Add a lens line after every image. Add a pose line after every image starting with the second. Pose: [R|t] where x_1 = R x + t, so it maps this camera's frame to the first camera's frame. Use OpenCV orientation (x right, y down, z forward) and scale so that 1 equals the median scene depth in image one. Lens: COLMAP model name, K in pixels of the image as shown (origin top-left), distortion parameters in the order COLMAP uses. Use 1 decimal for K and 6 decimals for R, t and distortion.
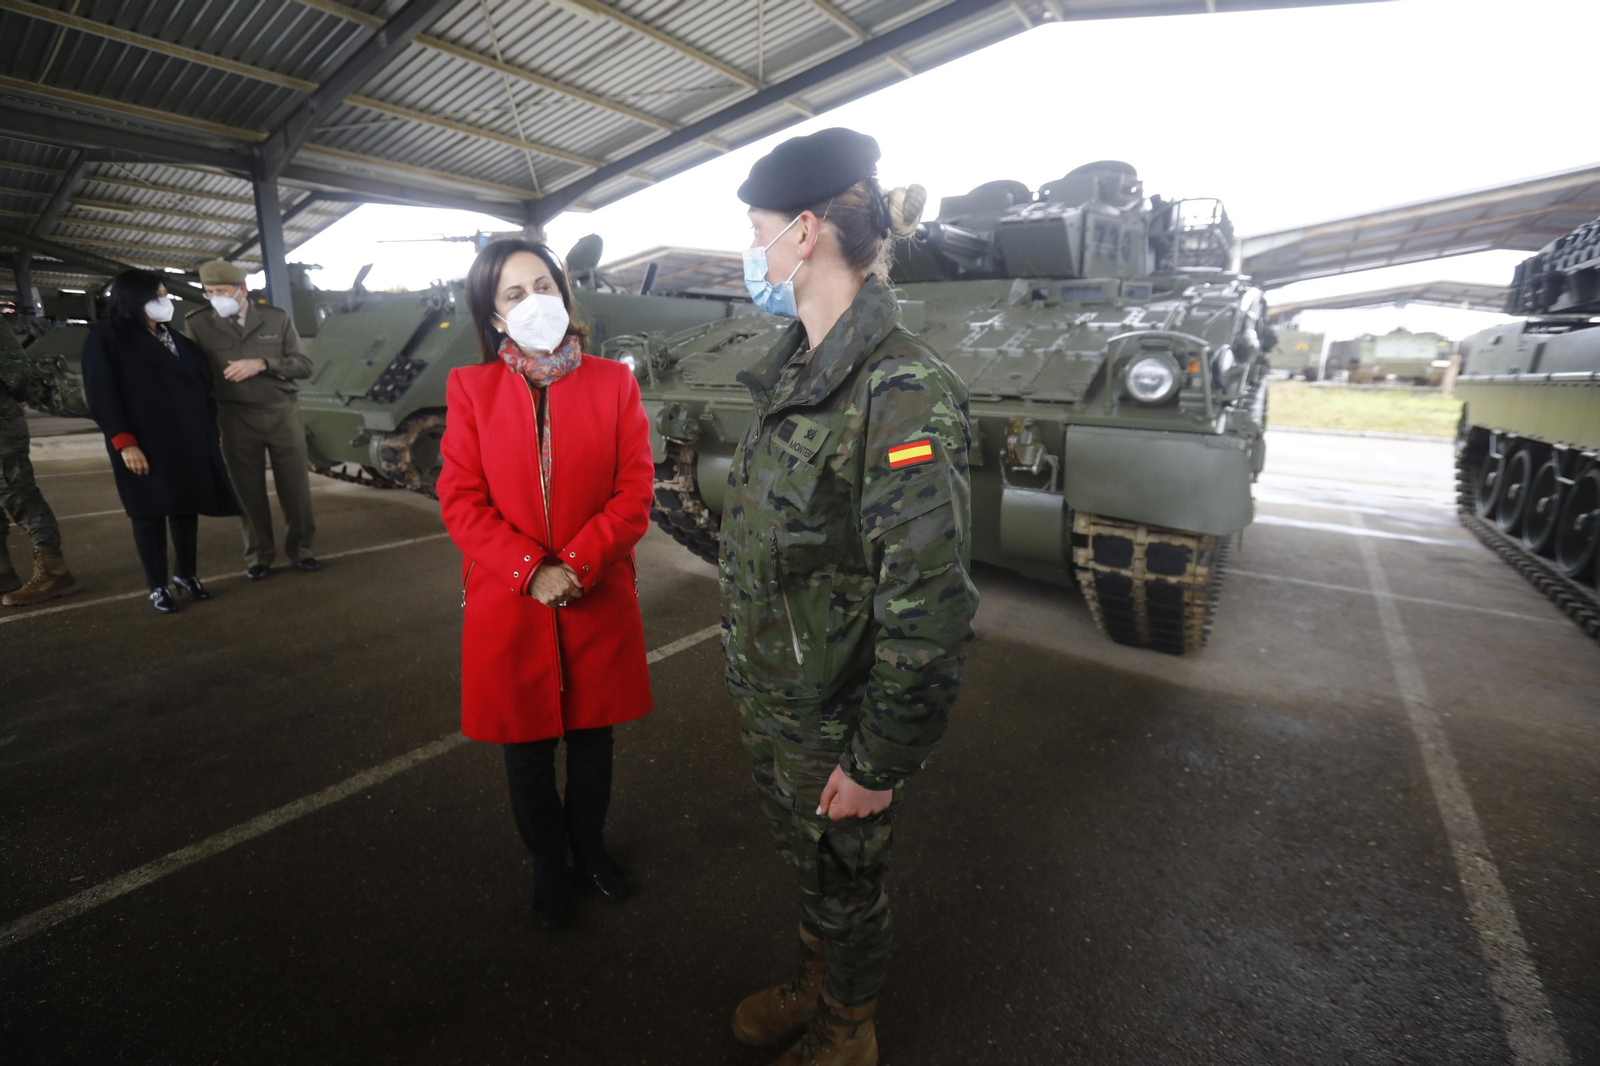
lens RADIAL K [[742.1, 0, 798.4], [0, 742.1, 541.5], [0, 0, 1]] dist [-0.064884, 0.023401]
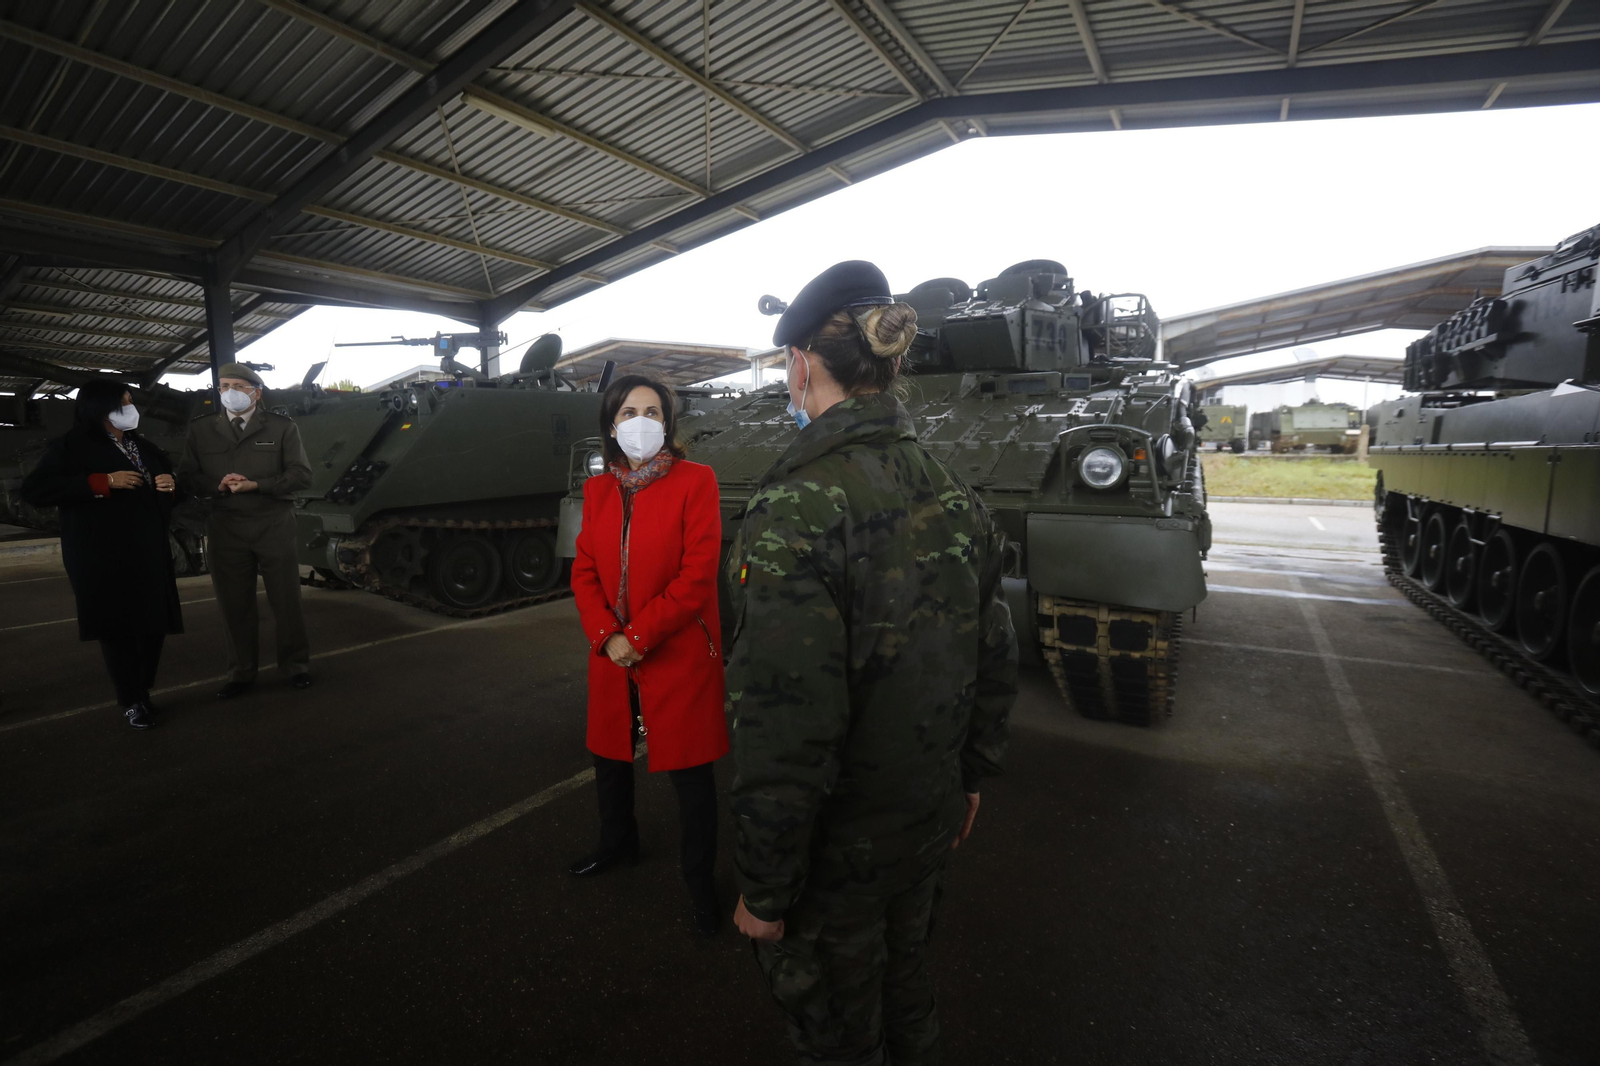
lens RADIAL K [[742.5, 0, 796.8], [0, 742.5, 539.9], [0, 0, 1]] dist [-0.064295, 0.024716]
pose [[0.997468, -0.033835, 0.062549, -0.016359], [0.040689, 0.992900, -0.111774, -0.007161], [-0.058323, 0.114036, 0.991763, -0.015072]]
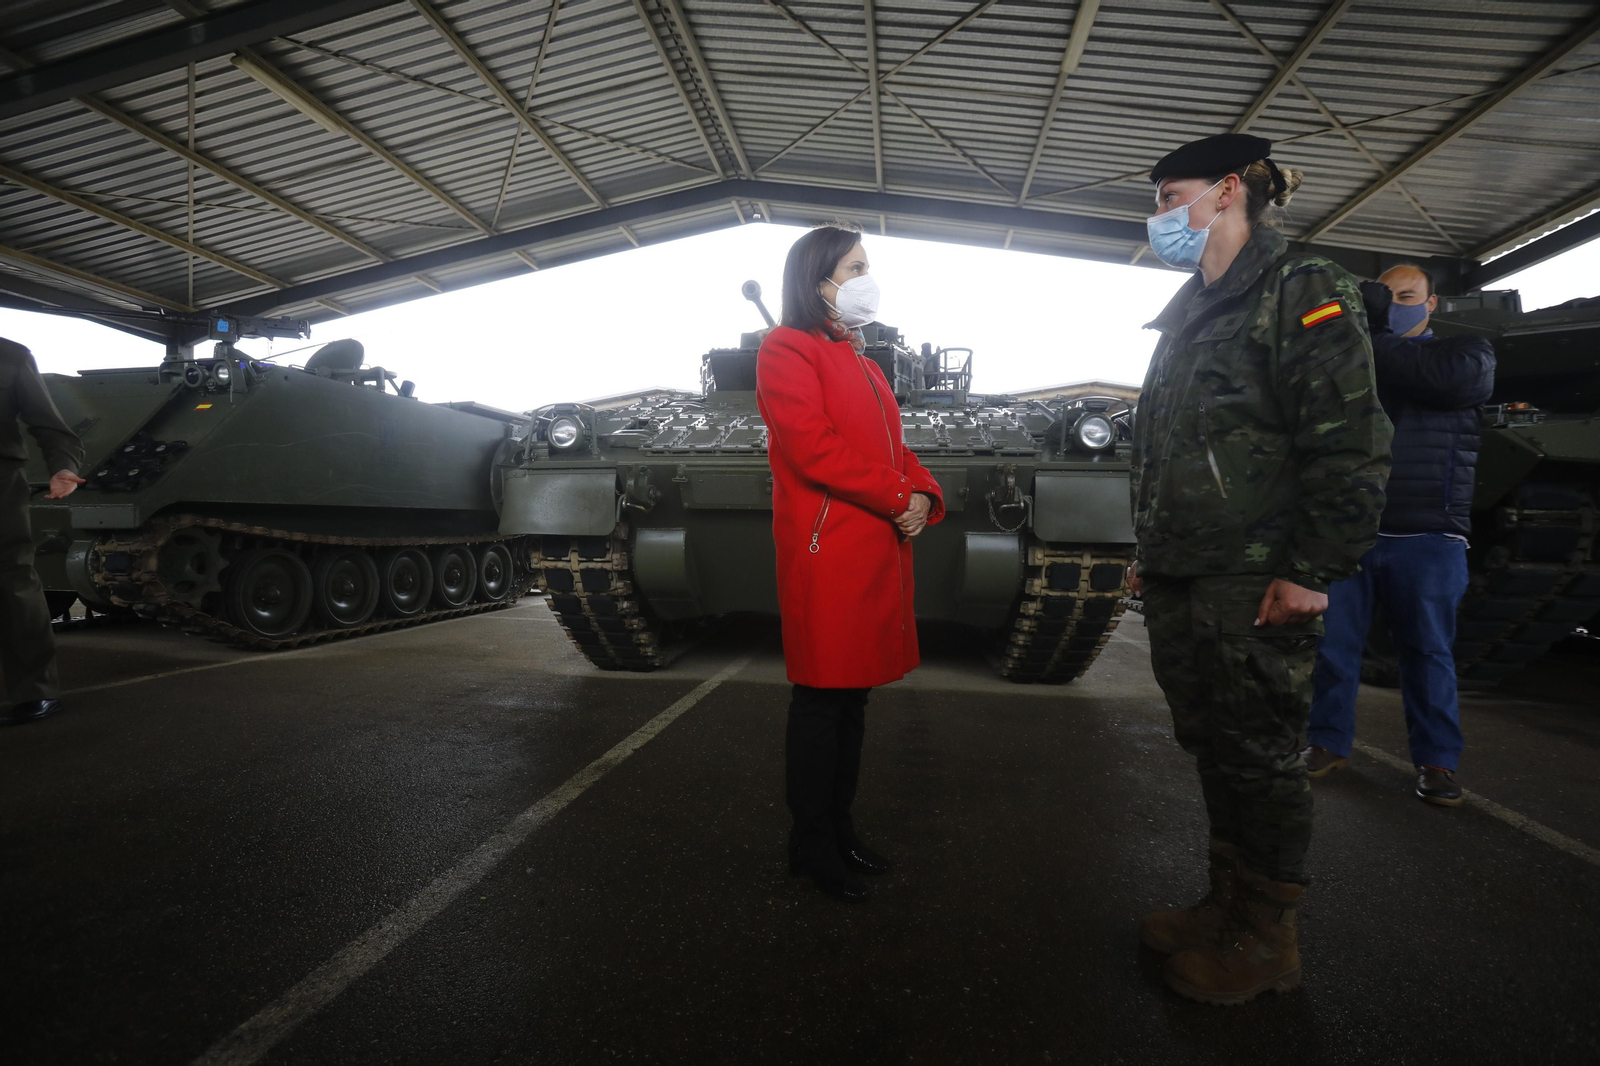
lens RADIAL K [[738.1, 0, 805.4], [0, 738.1, 536.8], [0, 0, 1]] dist [-0.060922, 0.024120]
pose [[0.890590, -0.006863, 0.454756, -0.270114], [0.109617, 0.973649, -0.199979, 0.076816], [-0.441400, 0.227948, 0.867874, 0.060830]]
